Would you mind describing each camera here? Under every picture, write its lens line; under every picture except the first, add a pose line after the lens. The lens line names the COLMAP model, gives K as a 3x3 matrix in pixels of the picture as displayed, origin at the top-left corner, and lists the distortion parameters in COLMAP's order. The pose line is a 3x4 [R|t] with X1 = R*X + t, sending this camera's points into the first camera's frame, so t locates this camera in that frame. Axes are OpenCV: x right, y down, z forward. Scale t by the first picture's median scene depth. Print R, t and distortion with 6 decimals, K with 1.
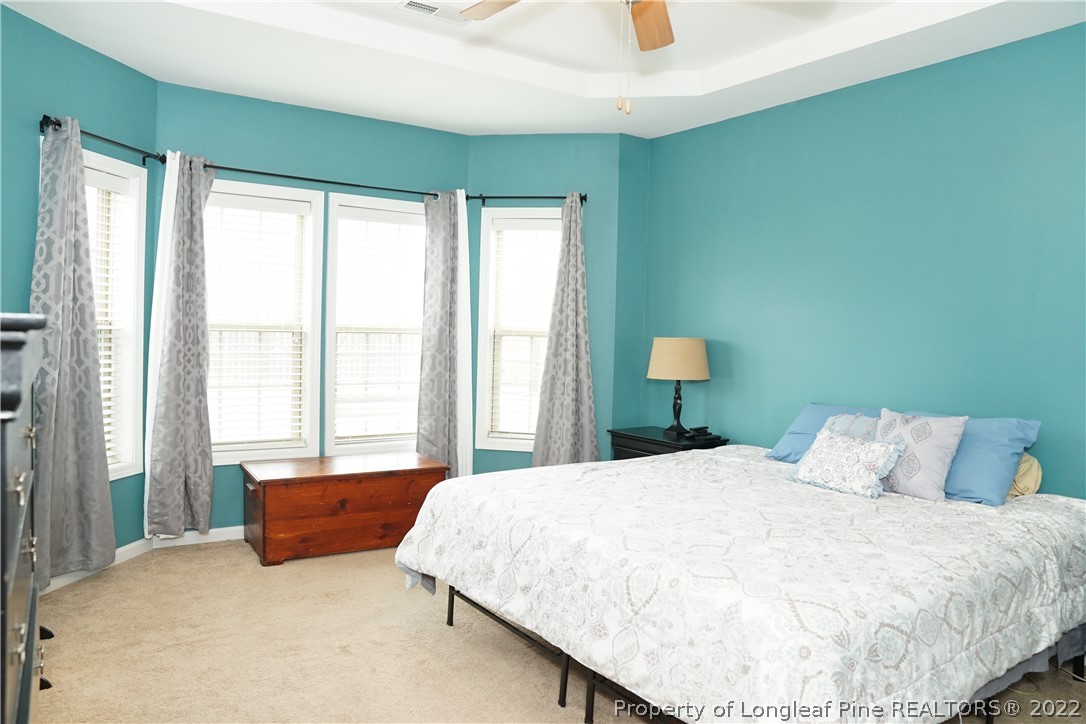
lens RADIAL K [[748.1, 0, 541.1], [0, 748.1, 358.1], [0, 0, 1]] dist [-0.139520, 0.111015]
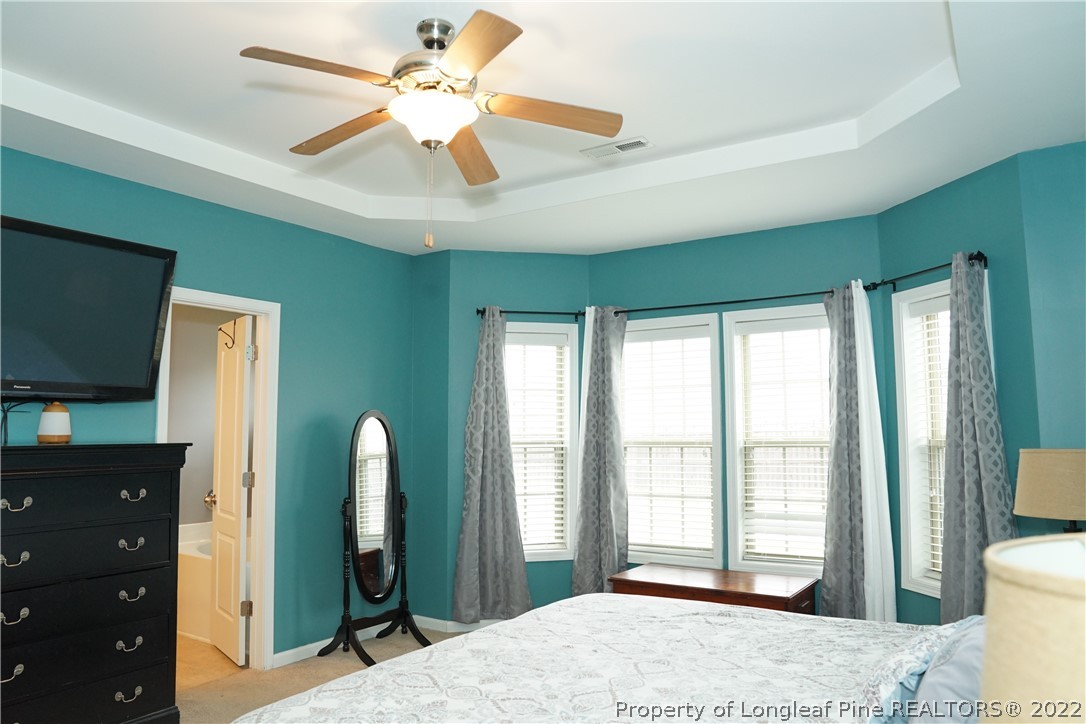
lens RADIAL K [[748.1, 0, 541.1], [0, 748.1, 358.1], [0, 0, 1]] dist [-0.139520, 0.111015]
pose [[0.386712, -0.118533, -0.914551, 0.578196], [-0.020093, 0.990387, -0.136858, -0.011656], [0.921981, 0.071301, 0.380613, 0.370446]]
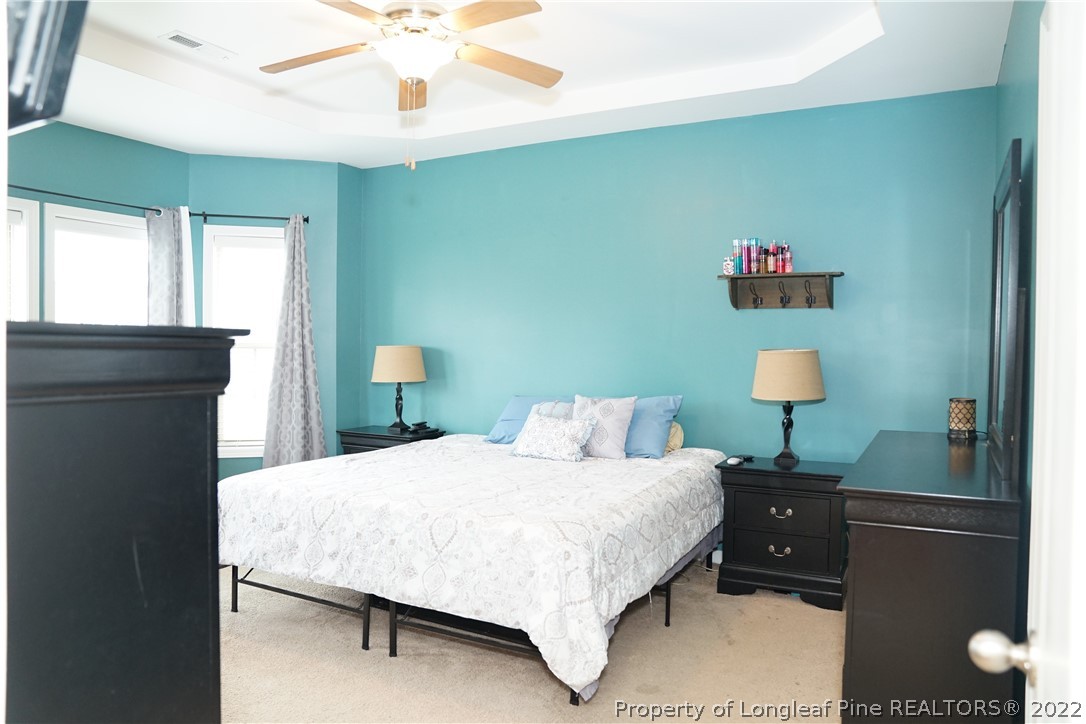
lens RADIAL K [[748.1, 0, 541.1], [0, 748.1, 358.1], [0, 0, 1]] dist [-0.139520, 0.111015]
pose [[0.894234, -0.028585, 0.446687, -0.133112], [0.034947, 0.999371, -0.006009, 0.006273], [-0.446234, 0.020984, 0.894670, -0.125153]]
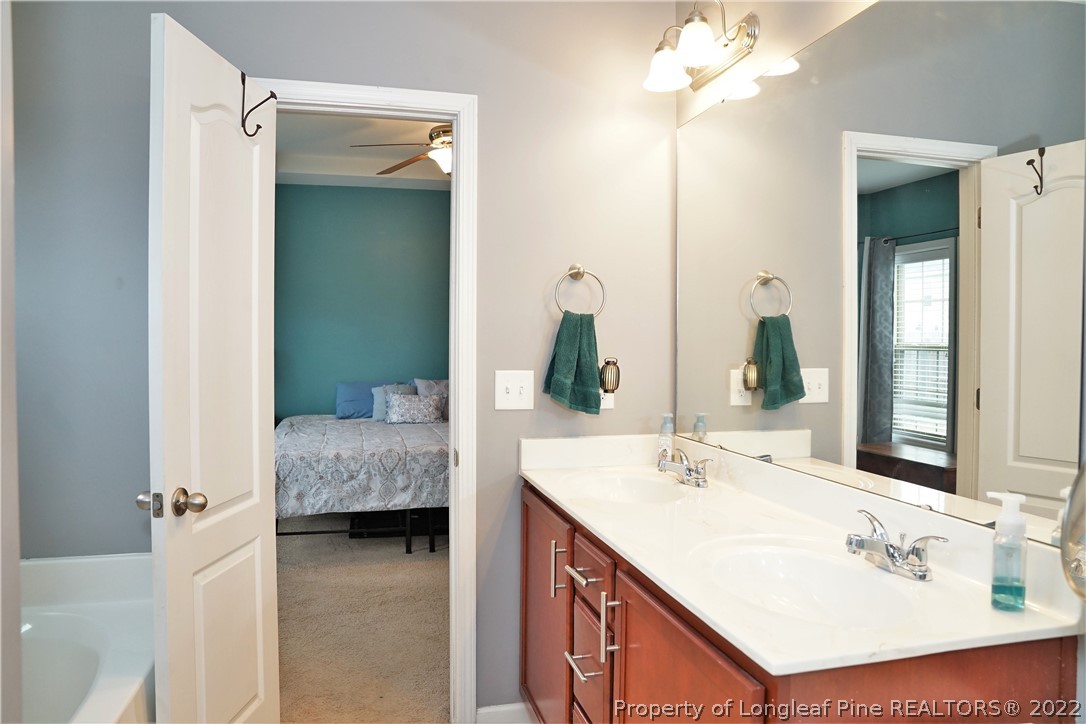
lens RADIAL K [[748.1, 0, 541.1], [0, 748.1, 358.1], [0, 0, 1]] dist [-0.139520, 0.111015]
pose [[0.346760, -0.047323, 0.936759, -0.848423], [0.041612, 0.998519, 0.035040, -0.024860], [-0.937031, 0.026830, 0.348215, 0.038743]]
